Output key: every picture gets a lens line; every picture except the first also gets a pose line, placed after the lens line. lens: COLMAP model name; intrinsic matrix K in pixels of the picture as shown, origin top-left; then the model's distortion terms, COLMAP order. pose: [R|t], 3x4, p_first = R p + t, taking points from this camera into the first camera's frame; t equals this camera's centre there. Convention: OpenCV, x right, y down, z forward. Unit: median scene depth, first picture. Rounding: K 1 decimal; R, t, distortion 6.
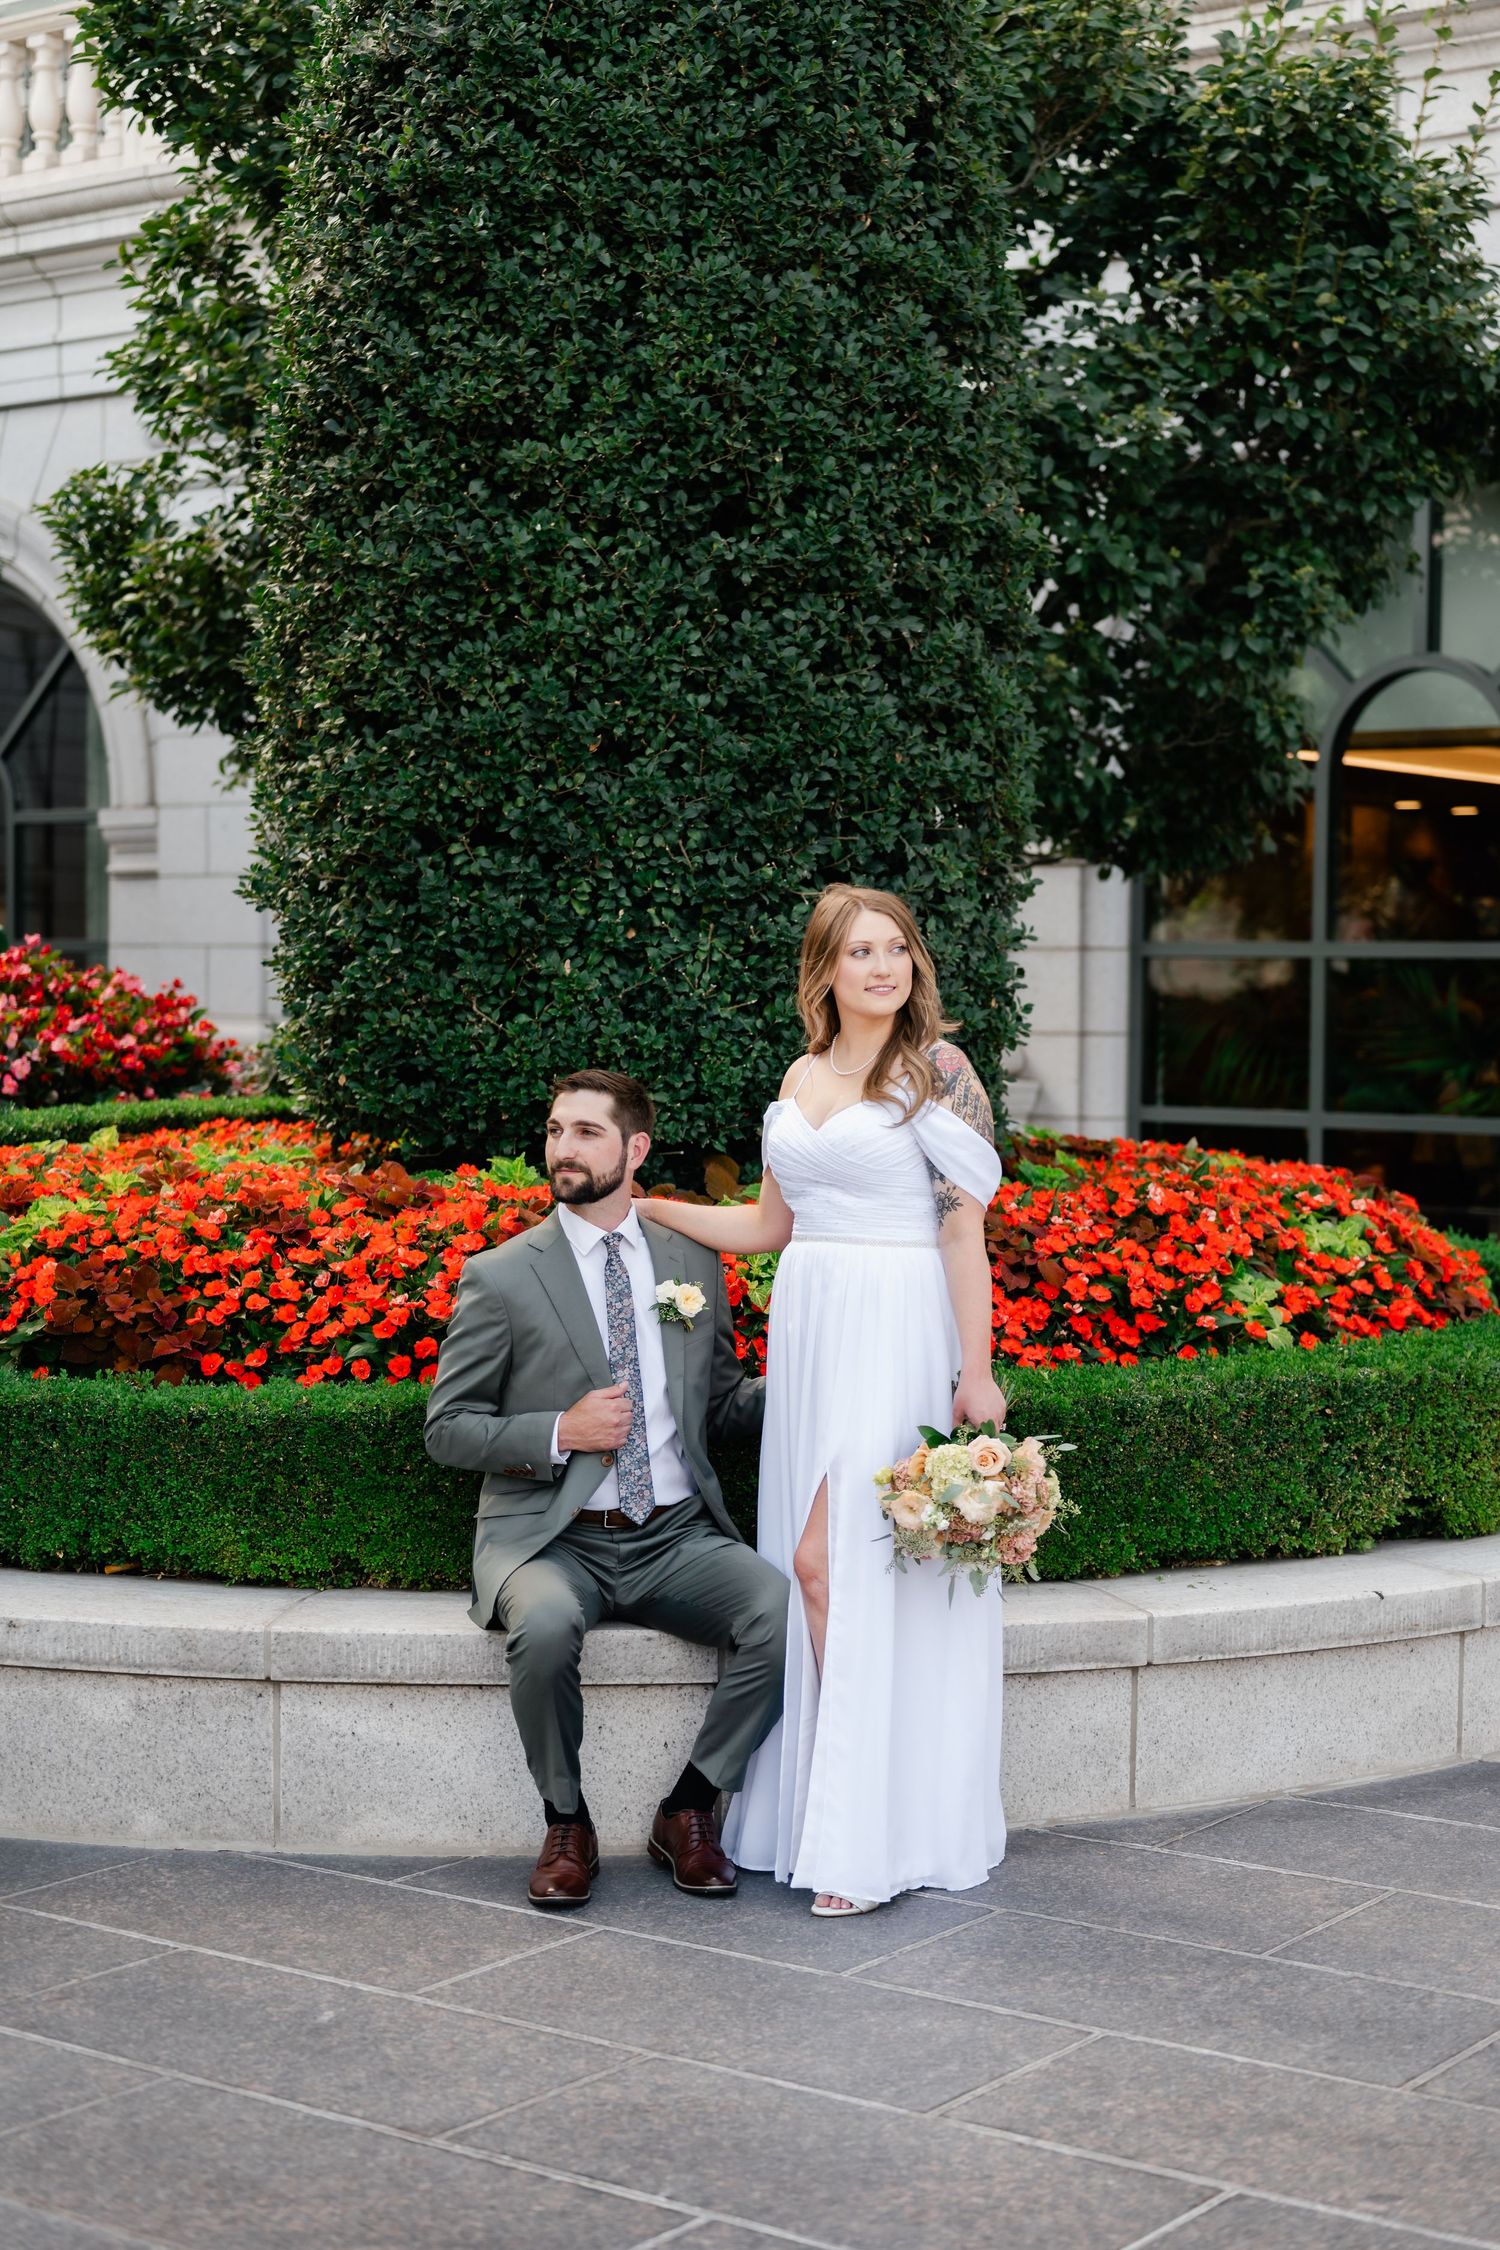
lens RADIAL K [[3695.5, 0, 748.4], [0, 3695.5, 1070.0], [0, 0, 1]] dist [0.012067, -0.042418]
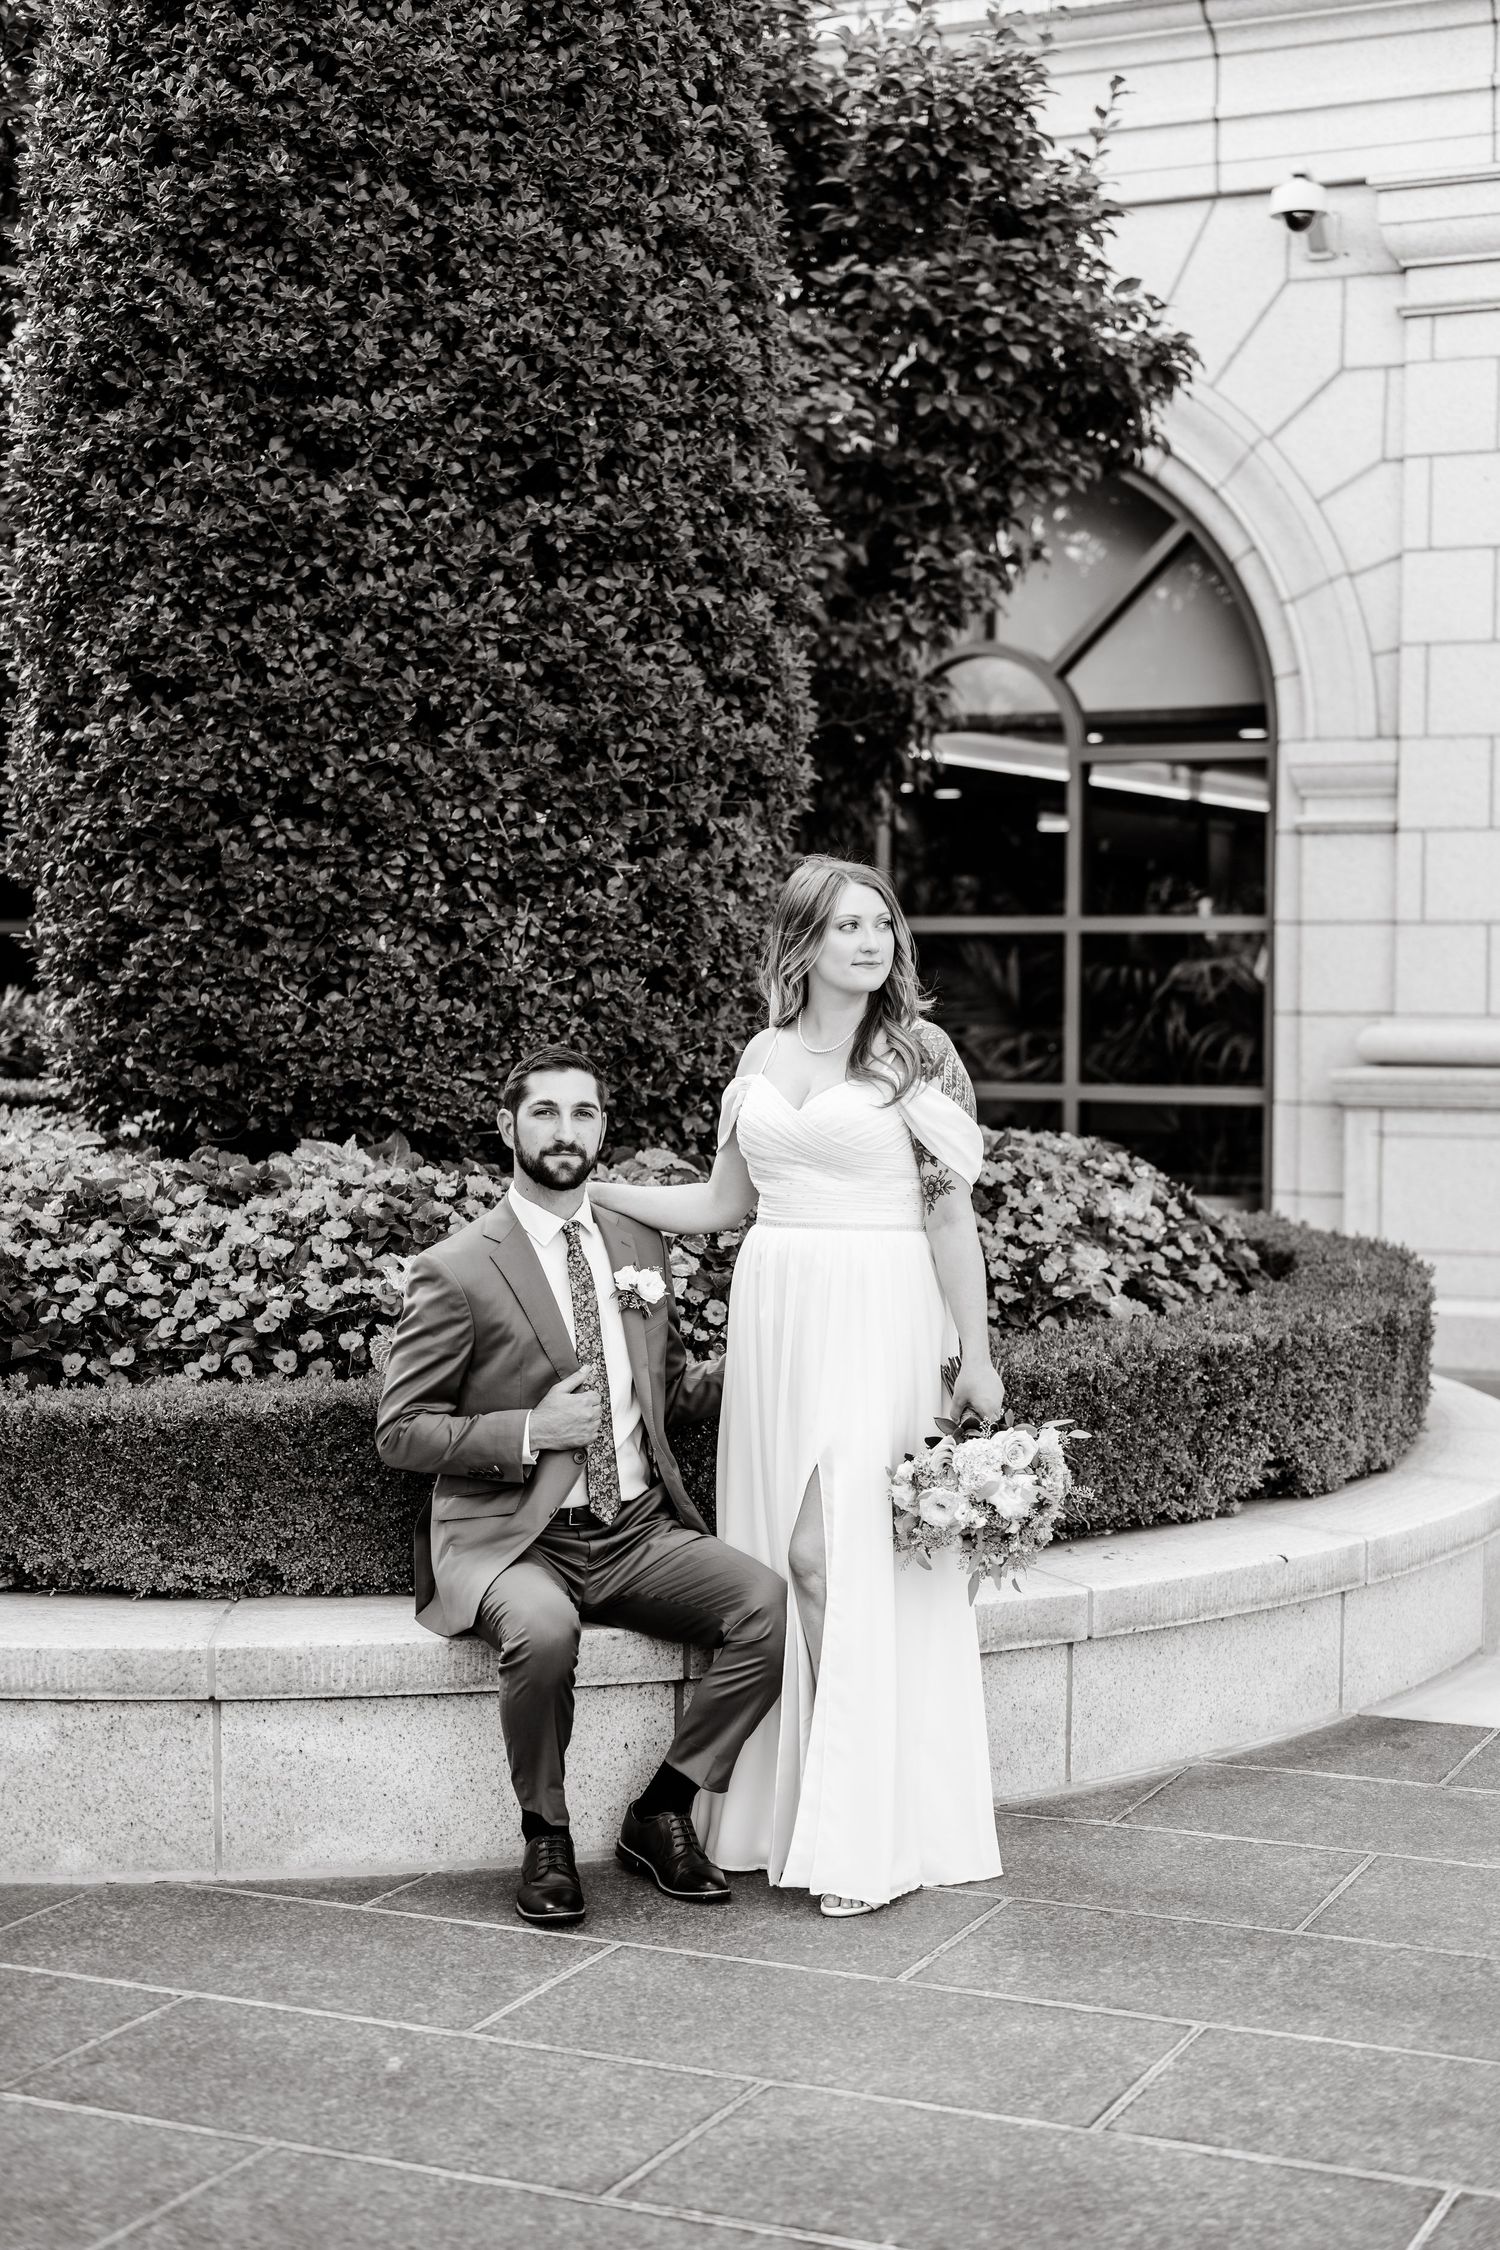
lens RADIAL K [[3452.9, 0, 750.0], [0, 3452.9, 1125.0], [0, 0, 1]] dist [0.005589, 0.009532]
pose [[0.979480, -0.016373, 0.200877, -0.137439], [0.011577, 0.999620, 0.025026, -0.001684], [-0.201210, -0.022187, 0.979297, 0.090778]]
